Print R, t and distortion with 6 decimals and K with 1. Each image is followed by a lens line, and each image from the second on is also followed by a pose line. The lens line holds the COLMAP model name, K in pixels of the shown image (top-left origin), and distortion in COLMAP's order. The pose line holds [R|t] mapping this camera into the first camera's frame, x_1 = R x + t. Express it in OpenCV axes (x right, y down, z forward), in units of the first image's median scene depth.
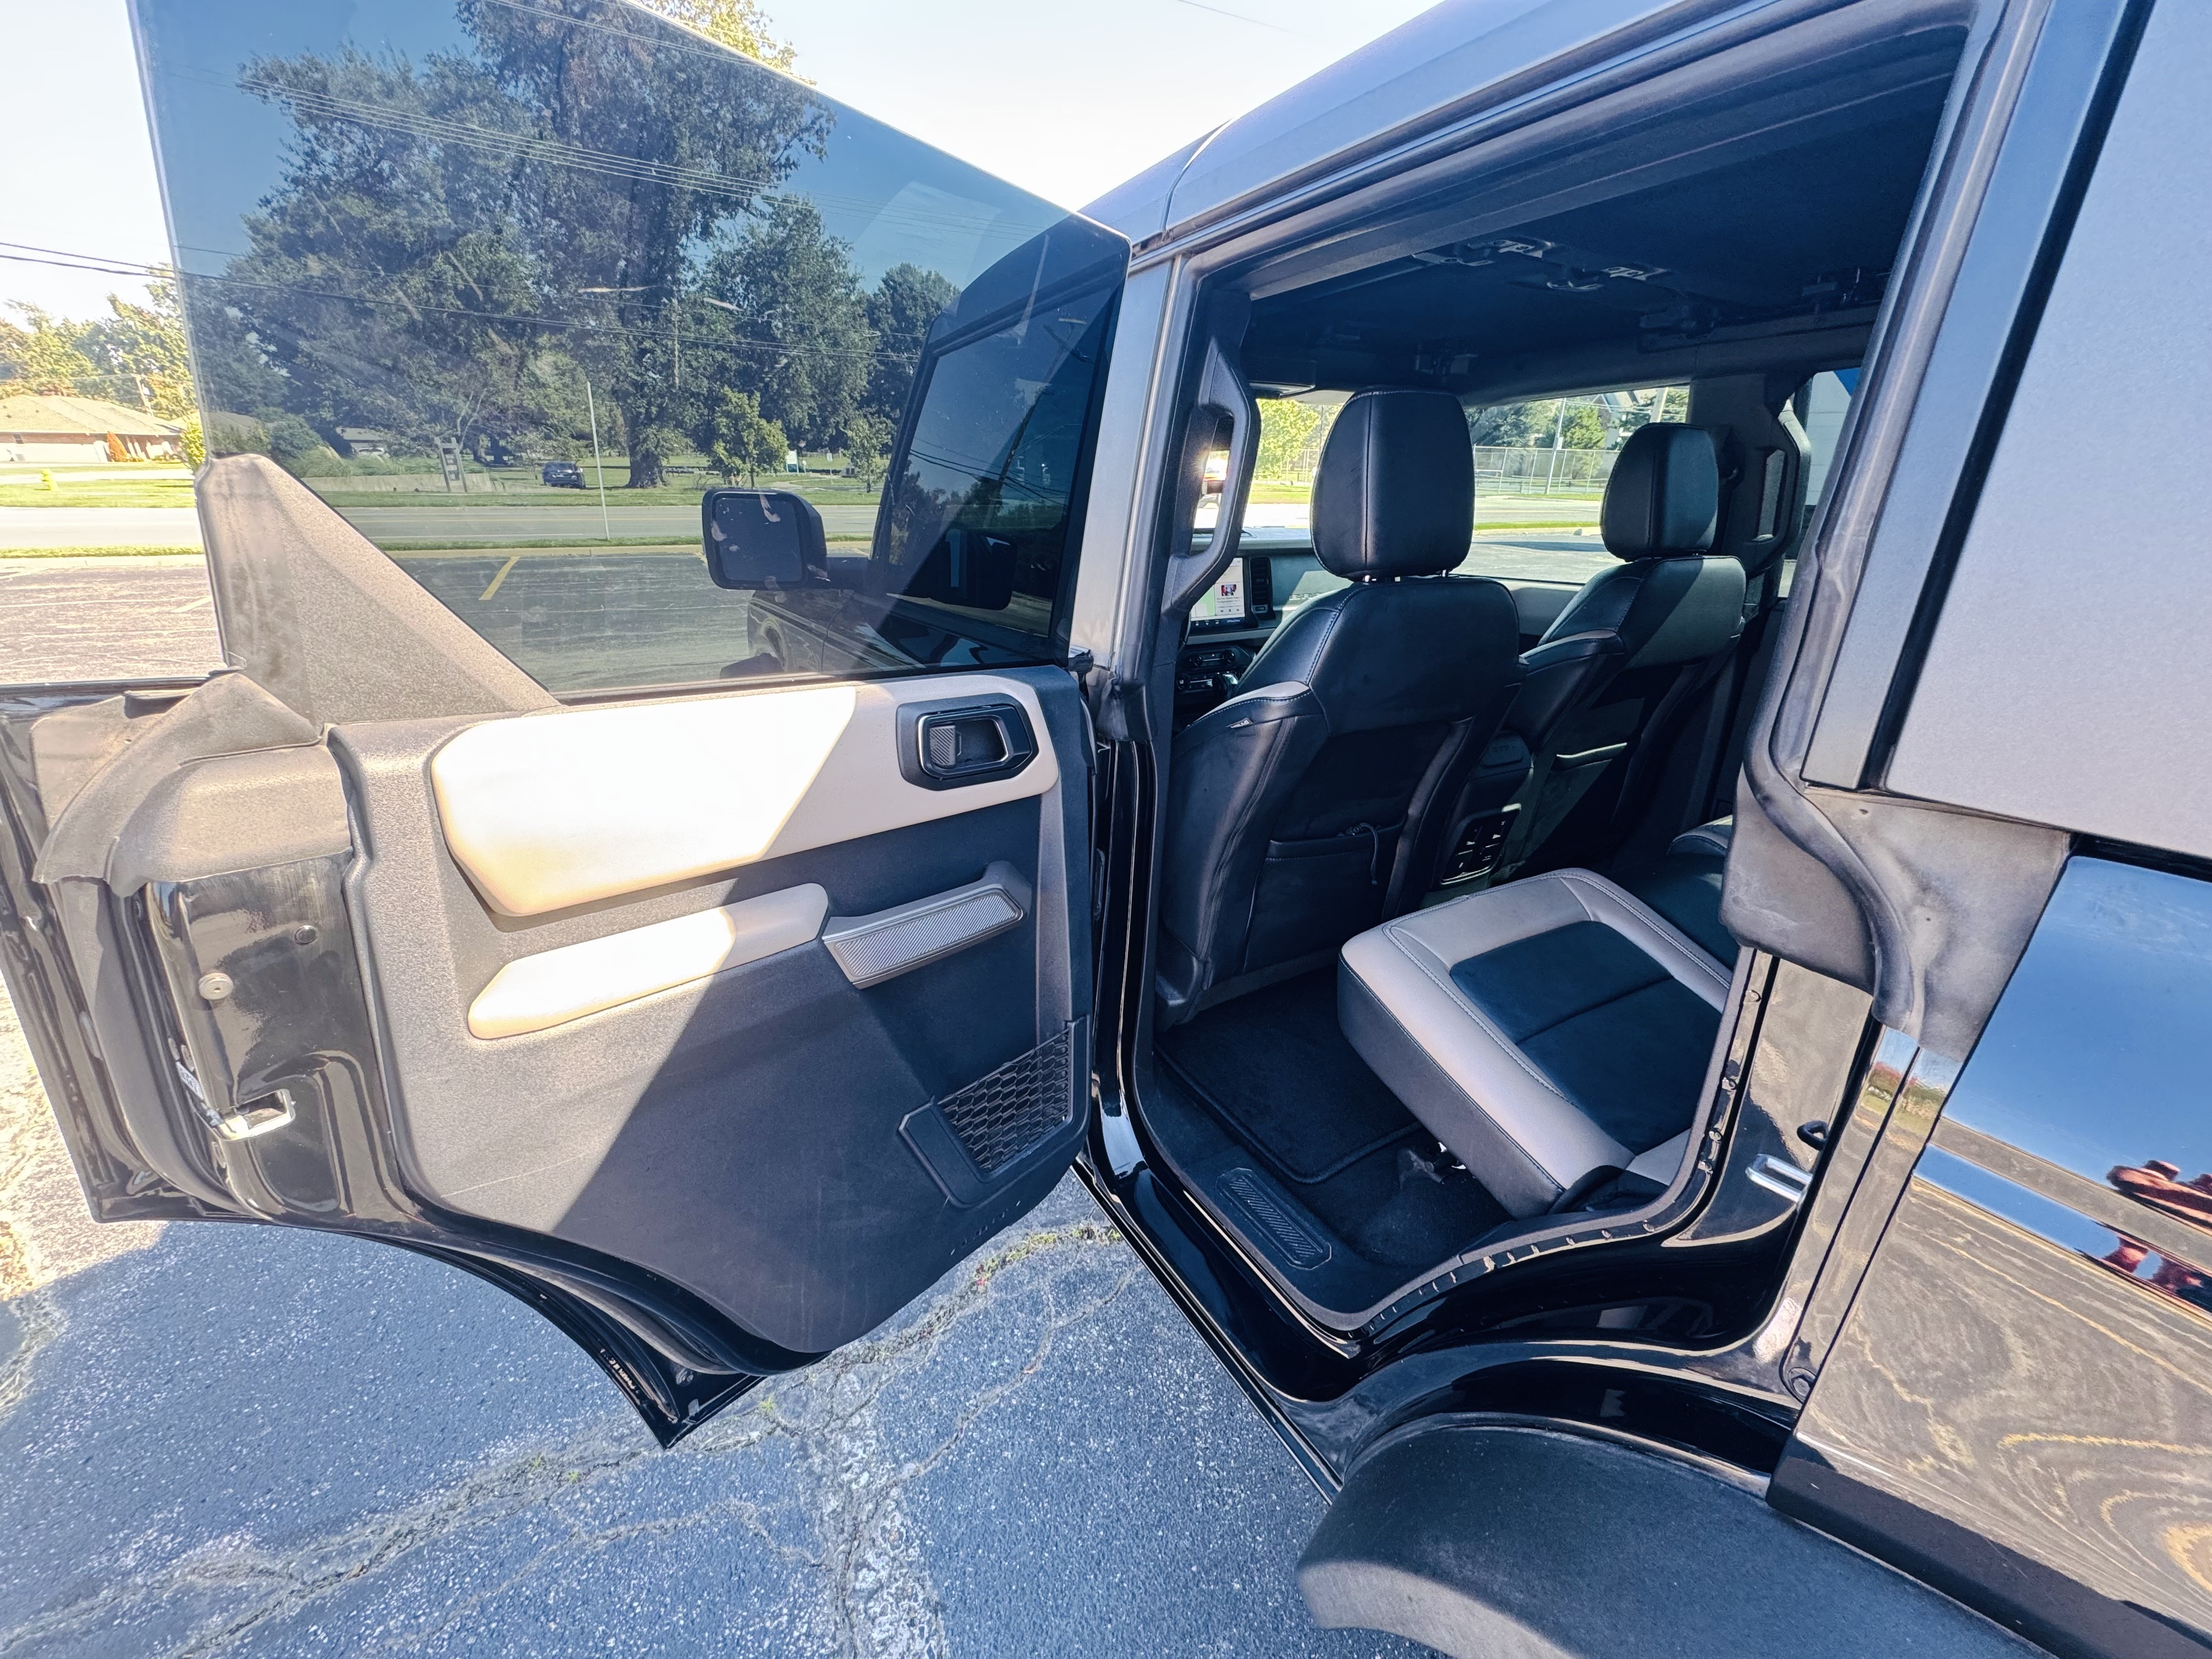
lens RADIAL K [[881.2, 0, 1106.7], [0, 881.2, 825.1], [0, 0, 1]] dist [-0.001883, 0.000350]
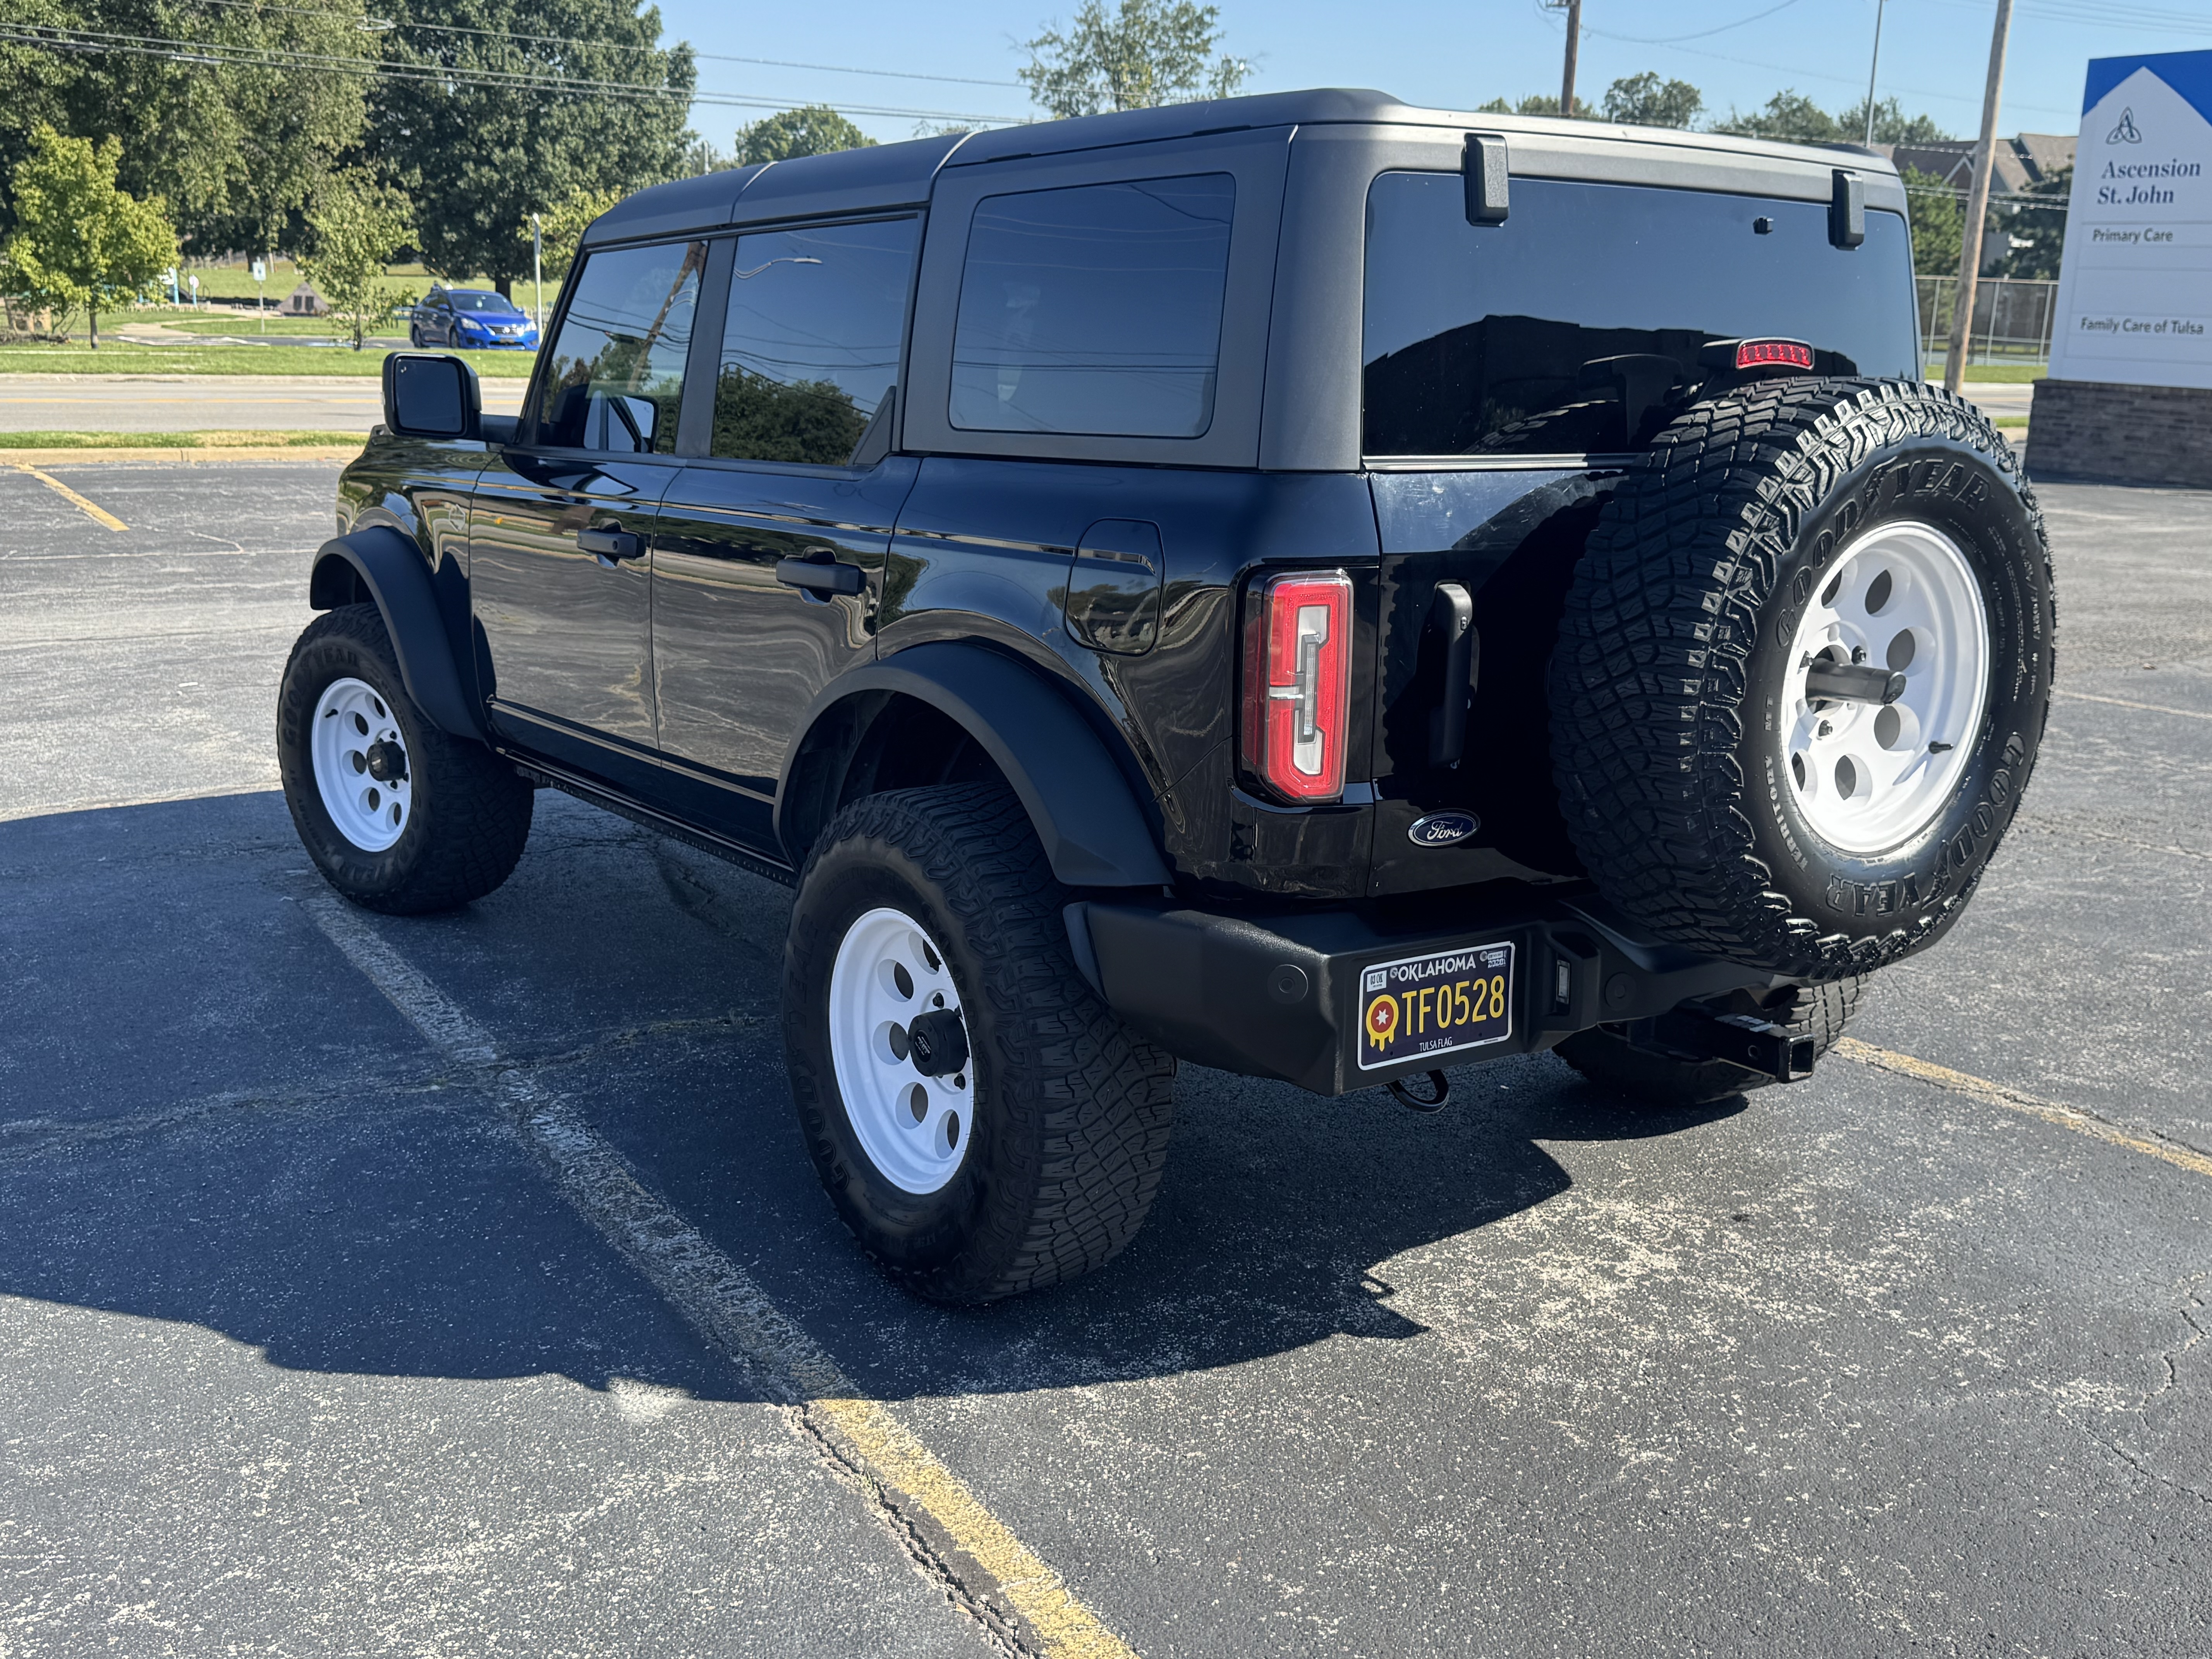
lens RADIAL K [[2122.9, 0, 1093.4], [0, 2122.9, 827.8], [0, 0, 1]] dist [0.150059, -0.298612]
pose [[0.996482, -0.009193, 0.083306, 0.012266], [0.021159, 0.989364, -0.143914, 0.034704], [-0.081097, 0.145170, 0.986077, -0.093683]]
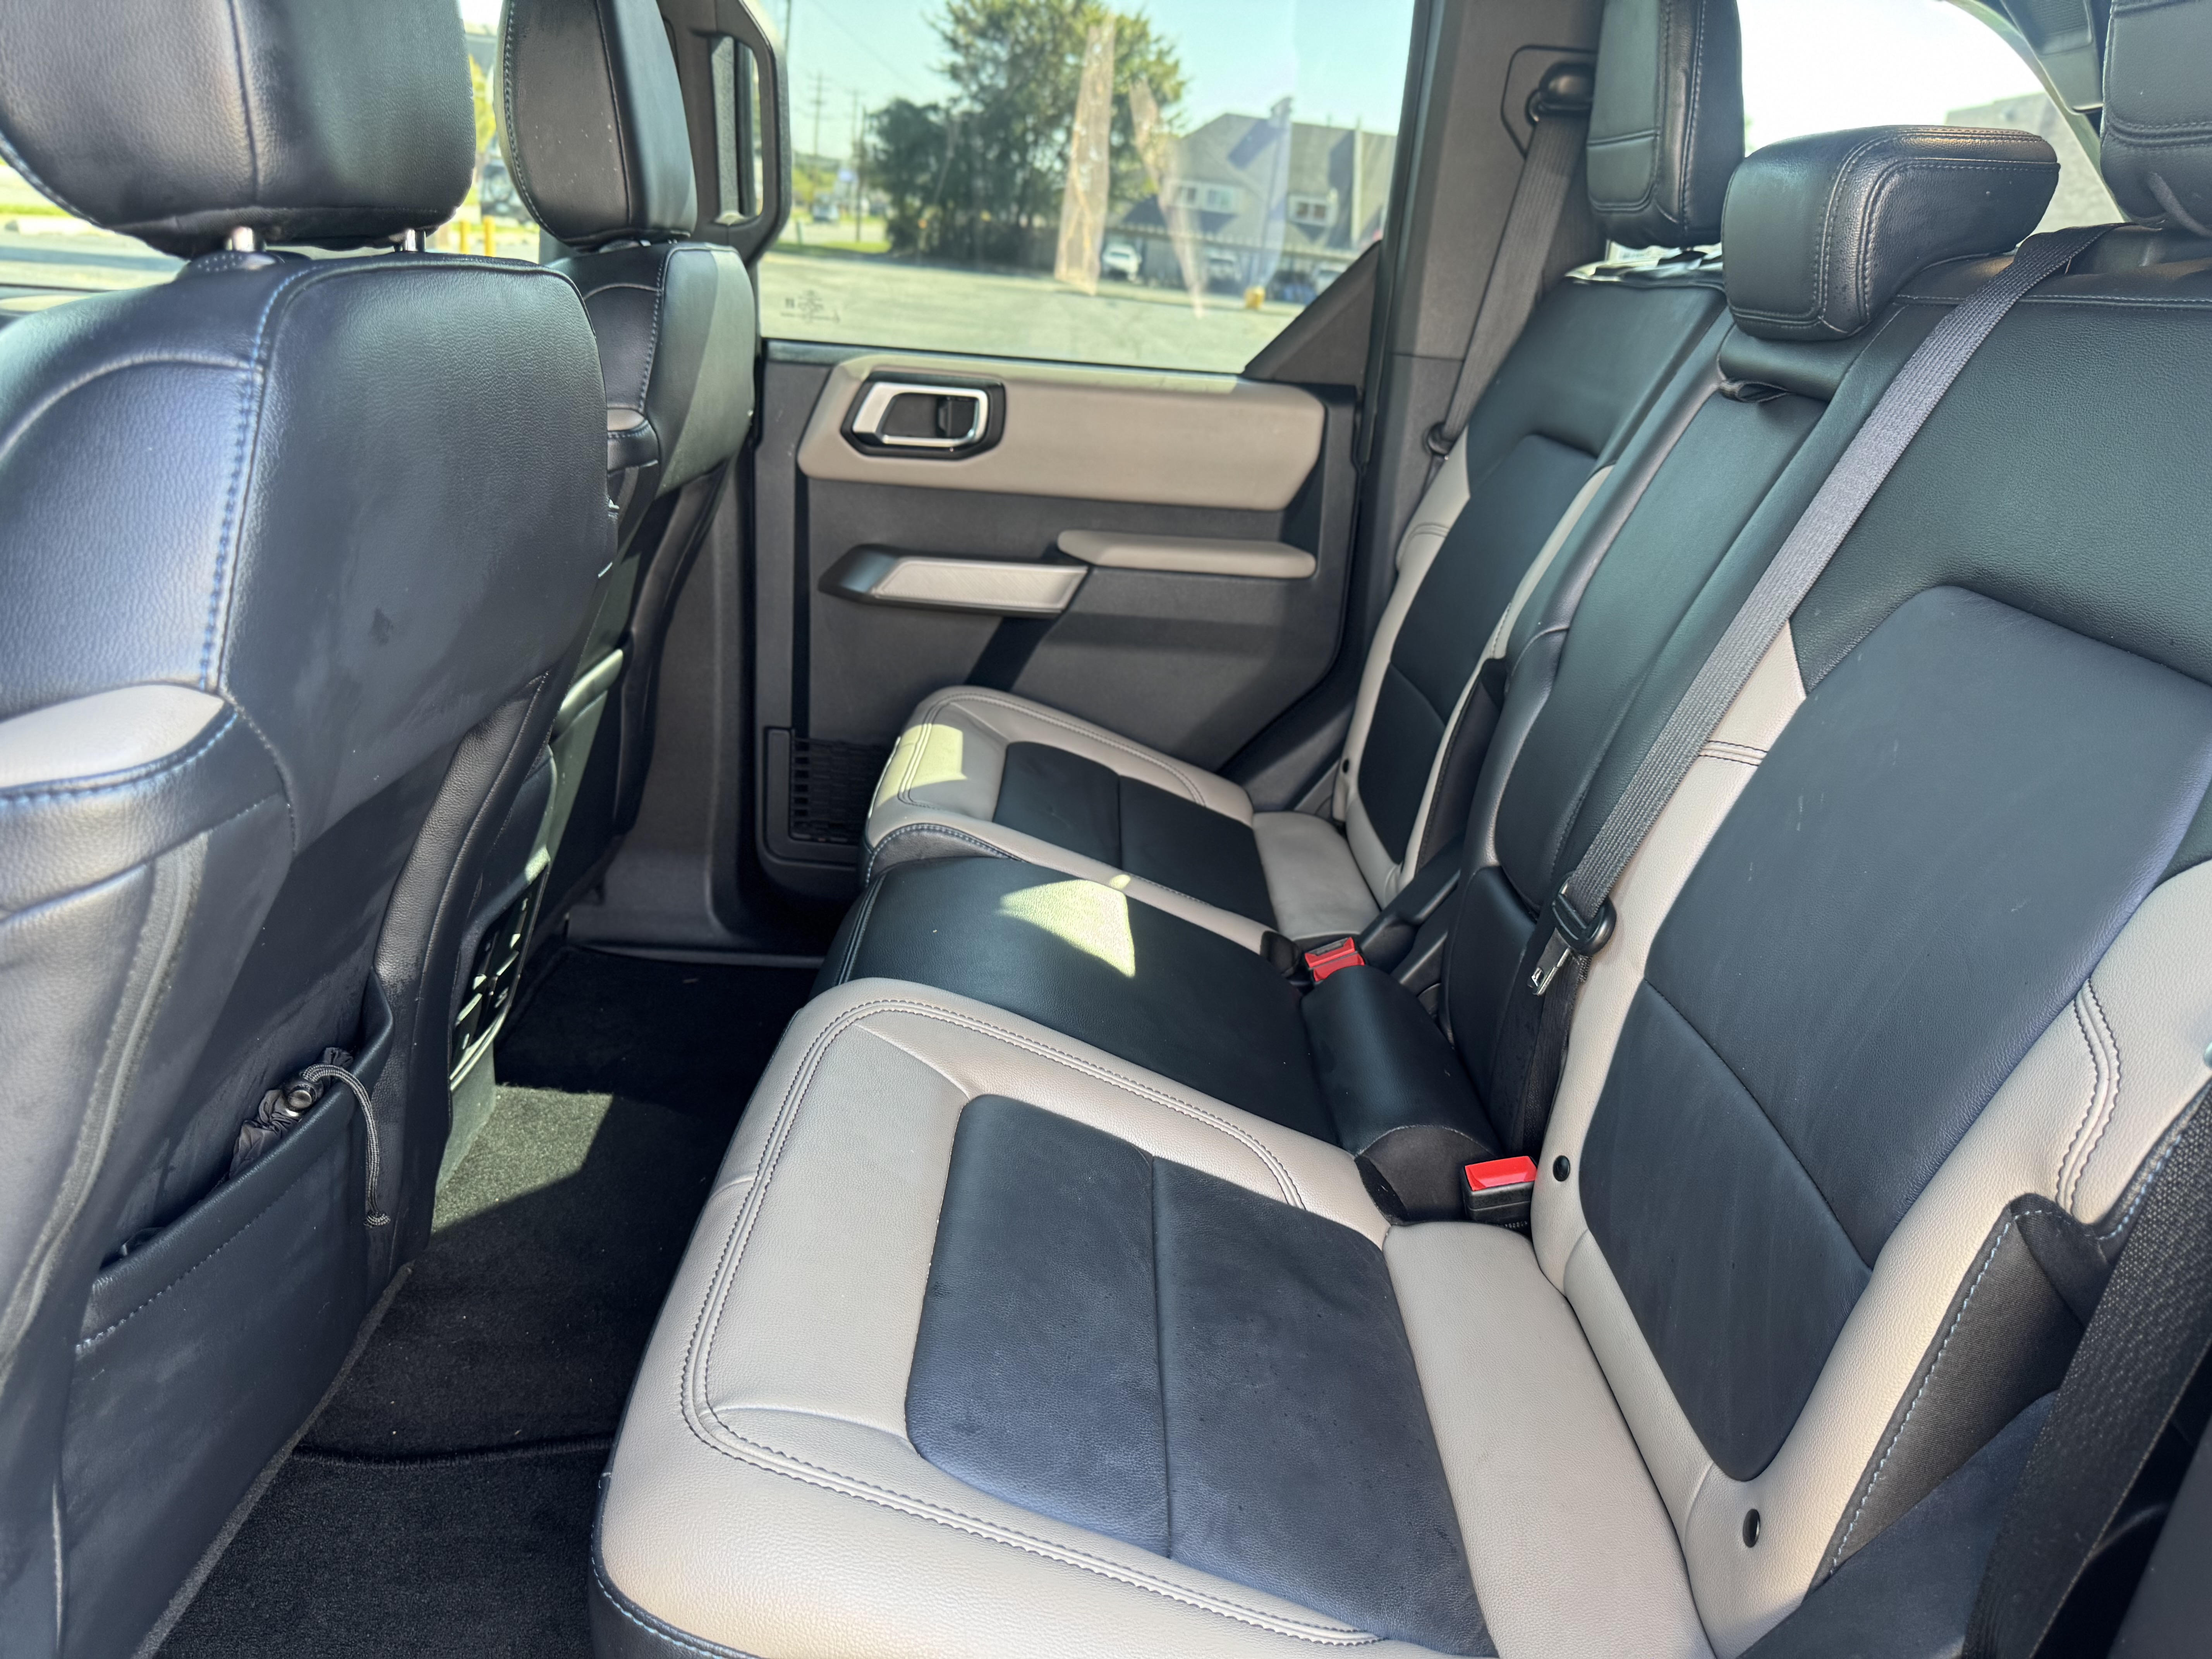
lens RADIAL K [[1577.2, 0, 1102.2], [0, 1577.2, 838.7], [0, 0, 1]] dist [0.048718, -0.067531]
pose [[0.498829, -0.261819, 0.826209, -0.000368], [0.225501, 0.959656, 0.167959, -0.004377], [-0.836851, 0.102528, 0.537744, 0.018203]]
